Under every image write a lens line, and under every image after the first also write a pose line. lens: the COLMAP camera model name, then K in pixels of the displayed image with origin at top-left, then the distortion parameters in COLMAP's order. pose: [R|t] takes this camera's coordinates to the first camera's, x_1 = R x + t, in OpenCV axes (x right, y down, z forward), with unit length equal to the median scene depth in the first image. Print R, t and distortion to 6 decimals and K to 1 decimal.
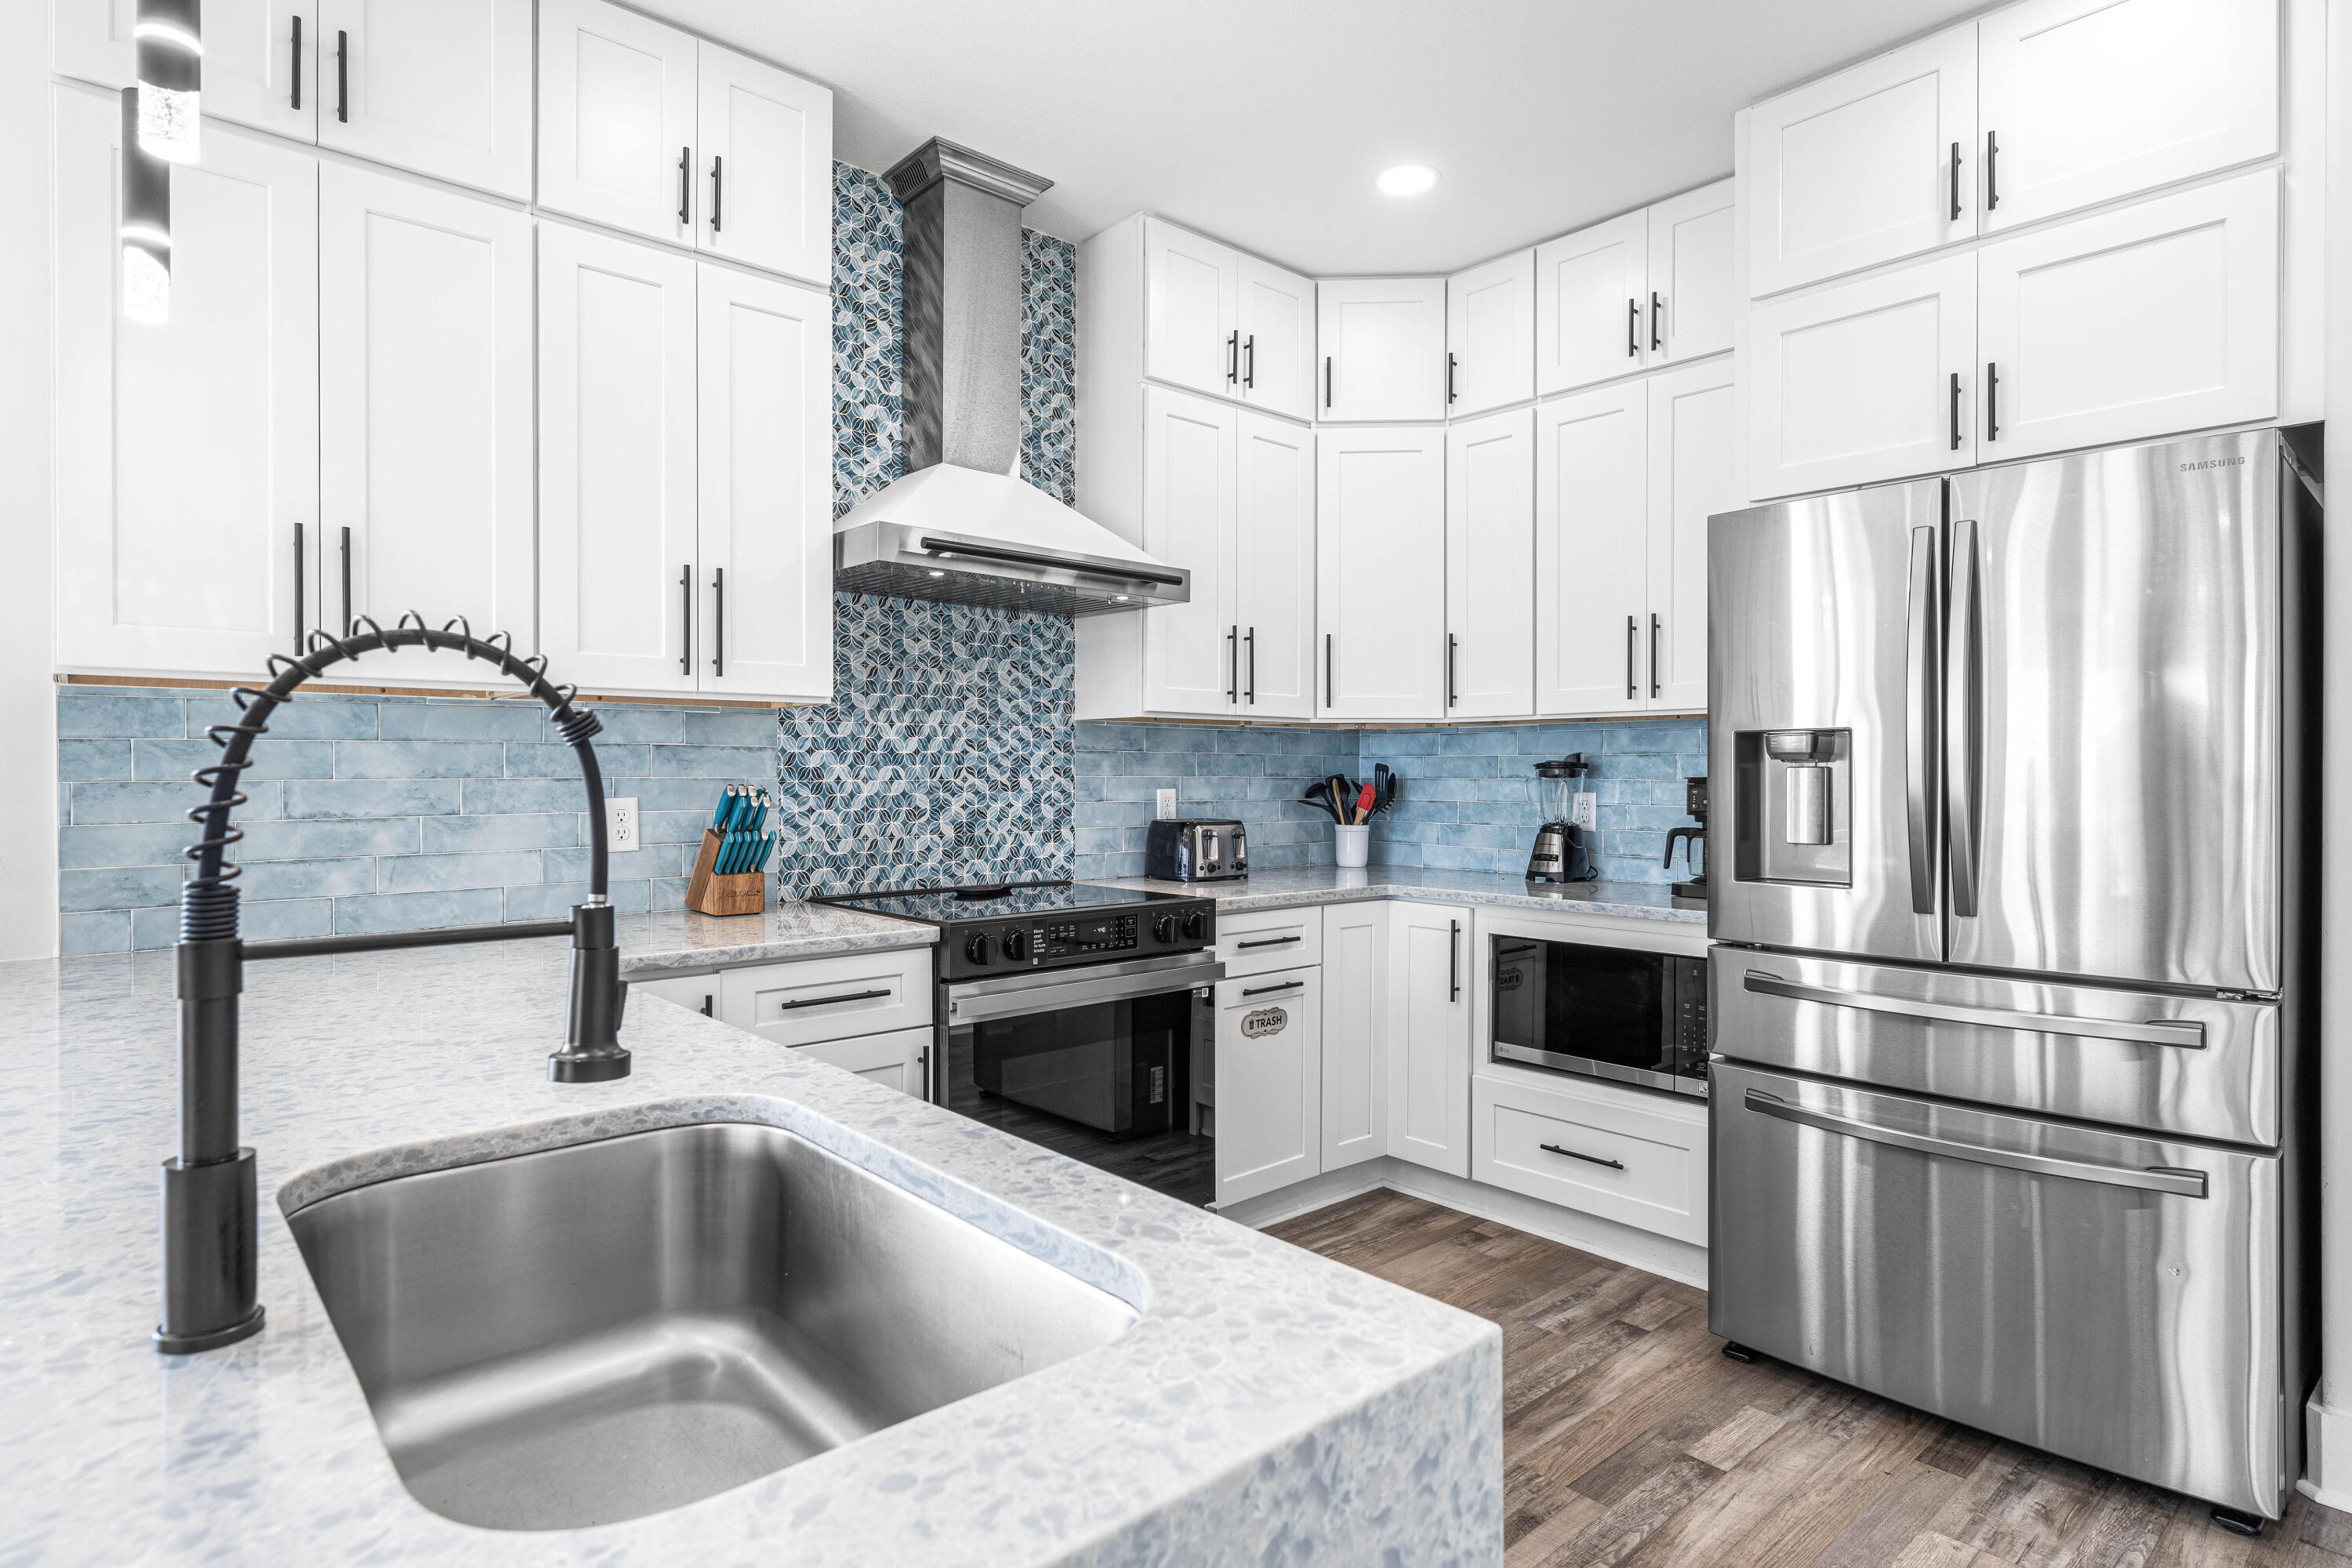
lens RADIAL K [[1250.9, 0, 1170.8], [0, 1250.9, 773.9], [0, 0, 1]] dist [0.000707, 0.000133]
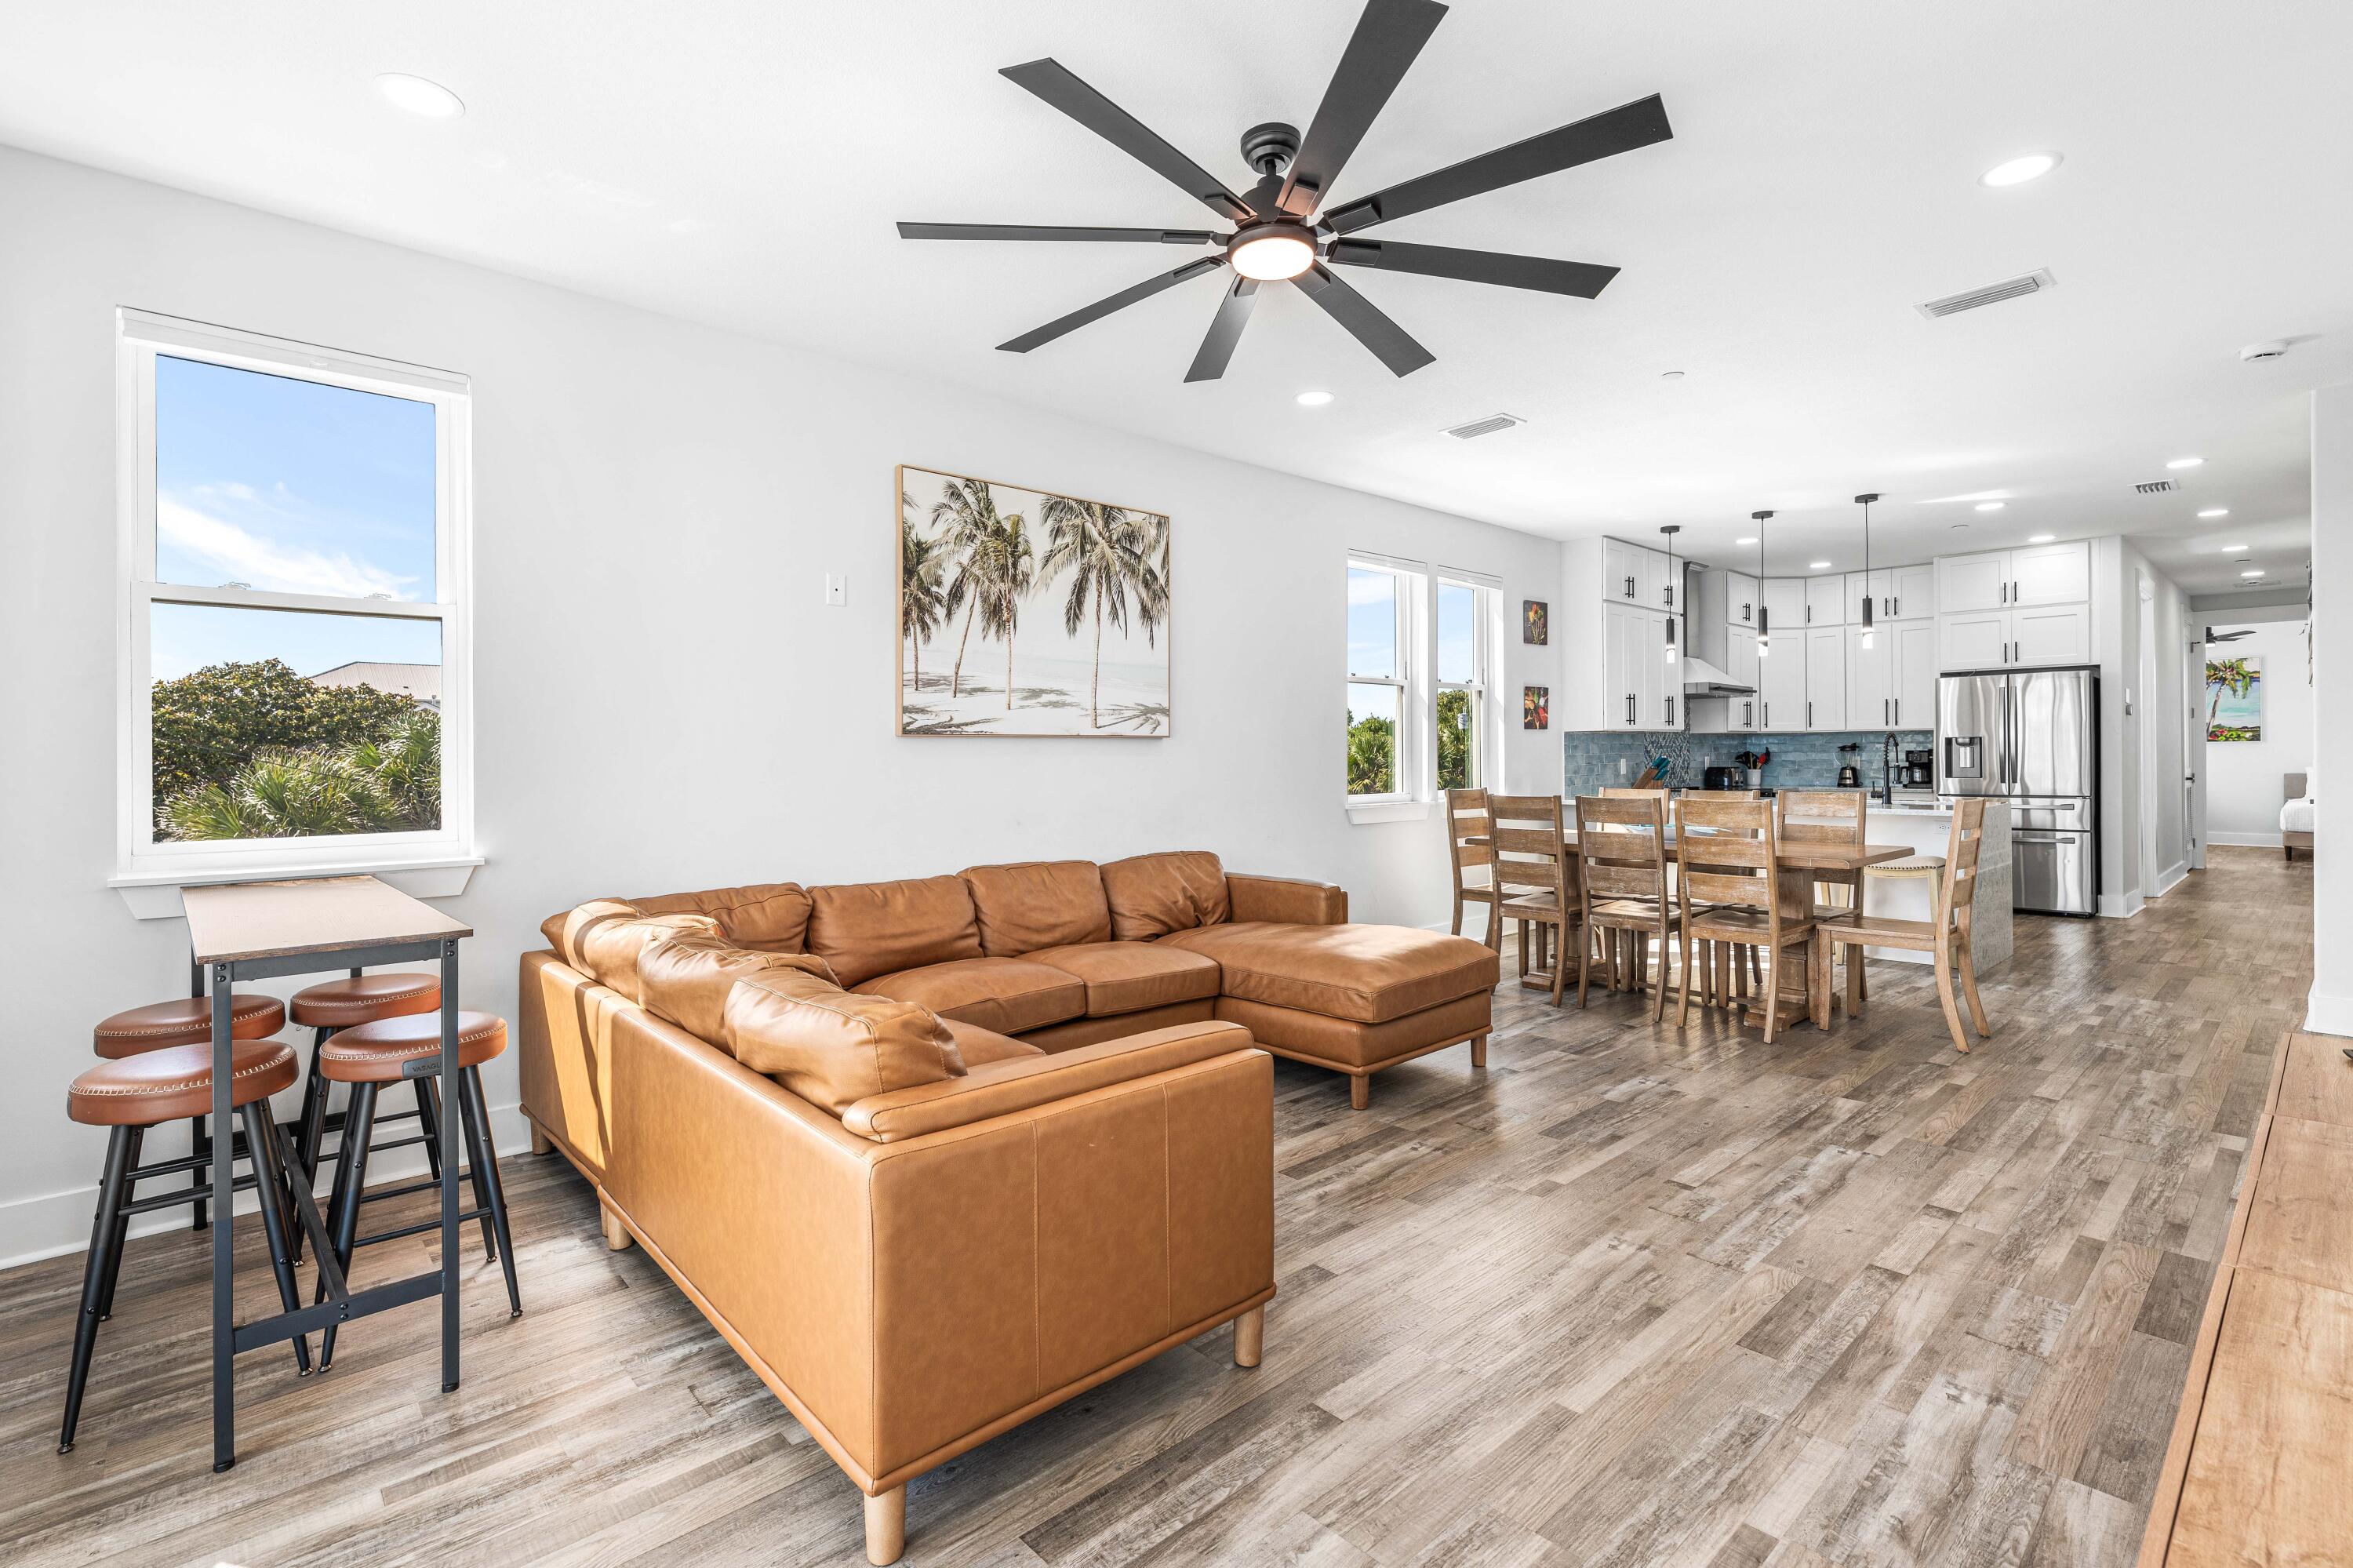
lens RADIAL K [[1073.1, 0, 1170.1], [0, 1073.1, 756.7], [0, 0, 1]] dist [0.000200, 0.000023]
pose [[0.999930, -0.010742, 0.004866, -1.453357], [0.010742, 0.999942, 0.000074, -0.001219], [-0.004867, -0.000022, 0.999988, -1.693034]]
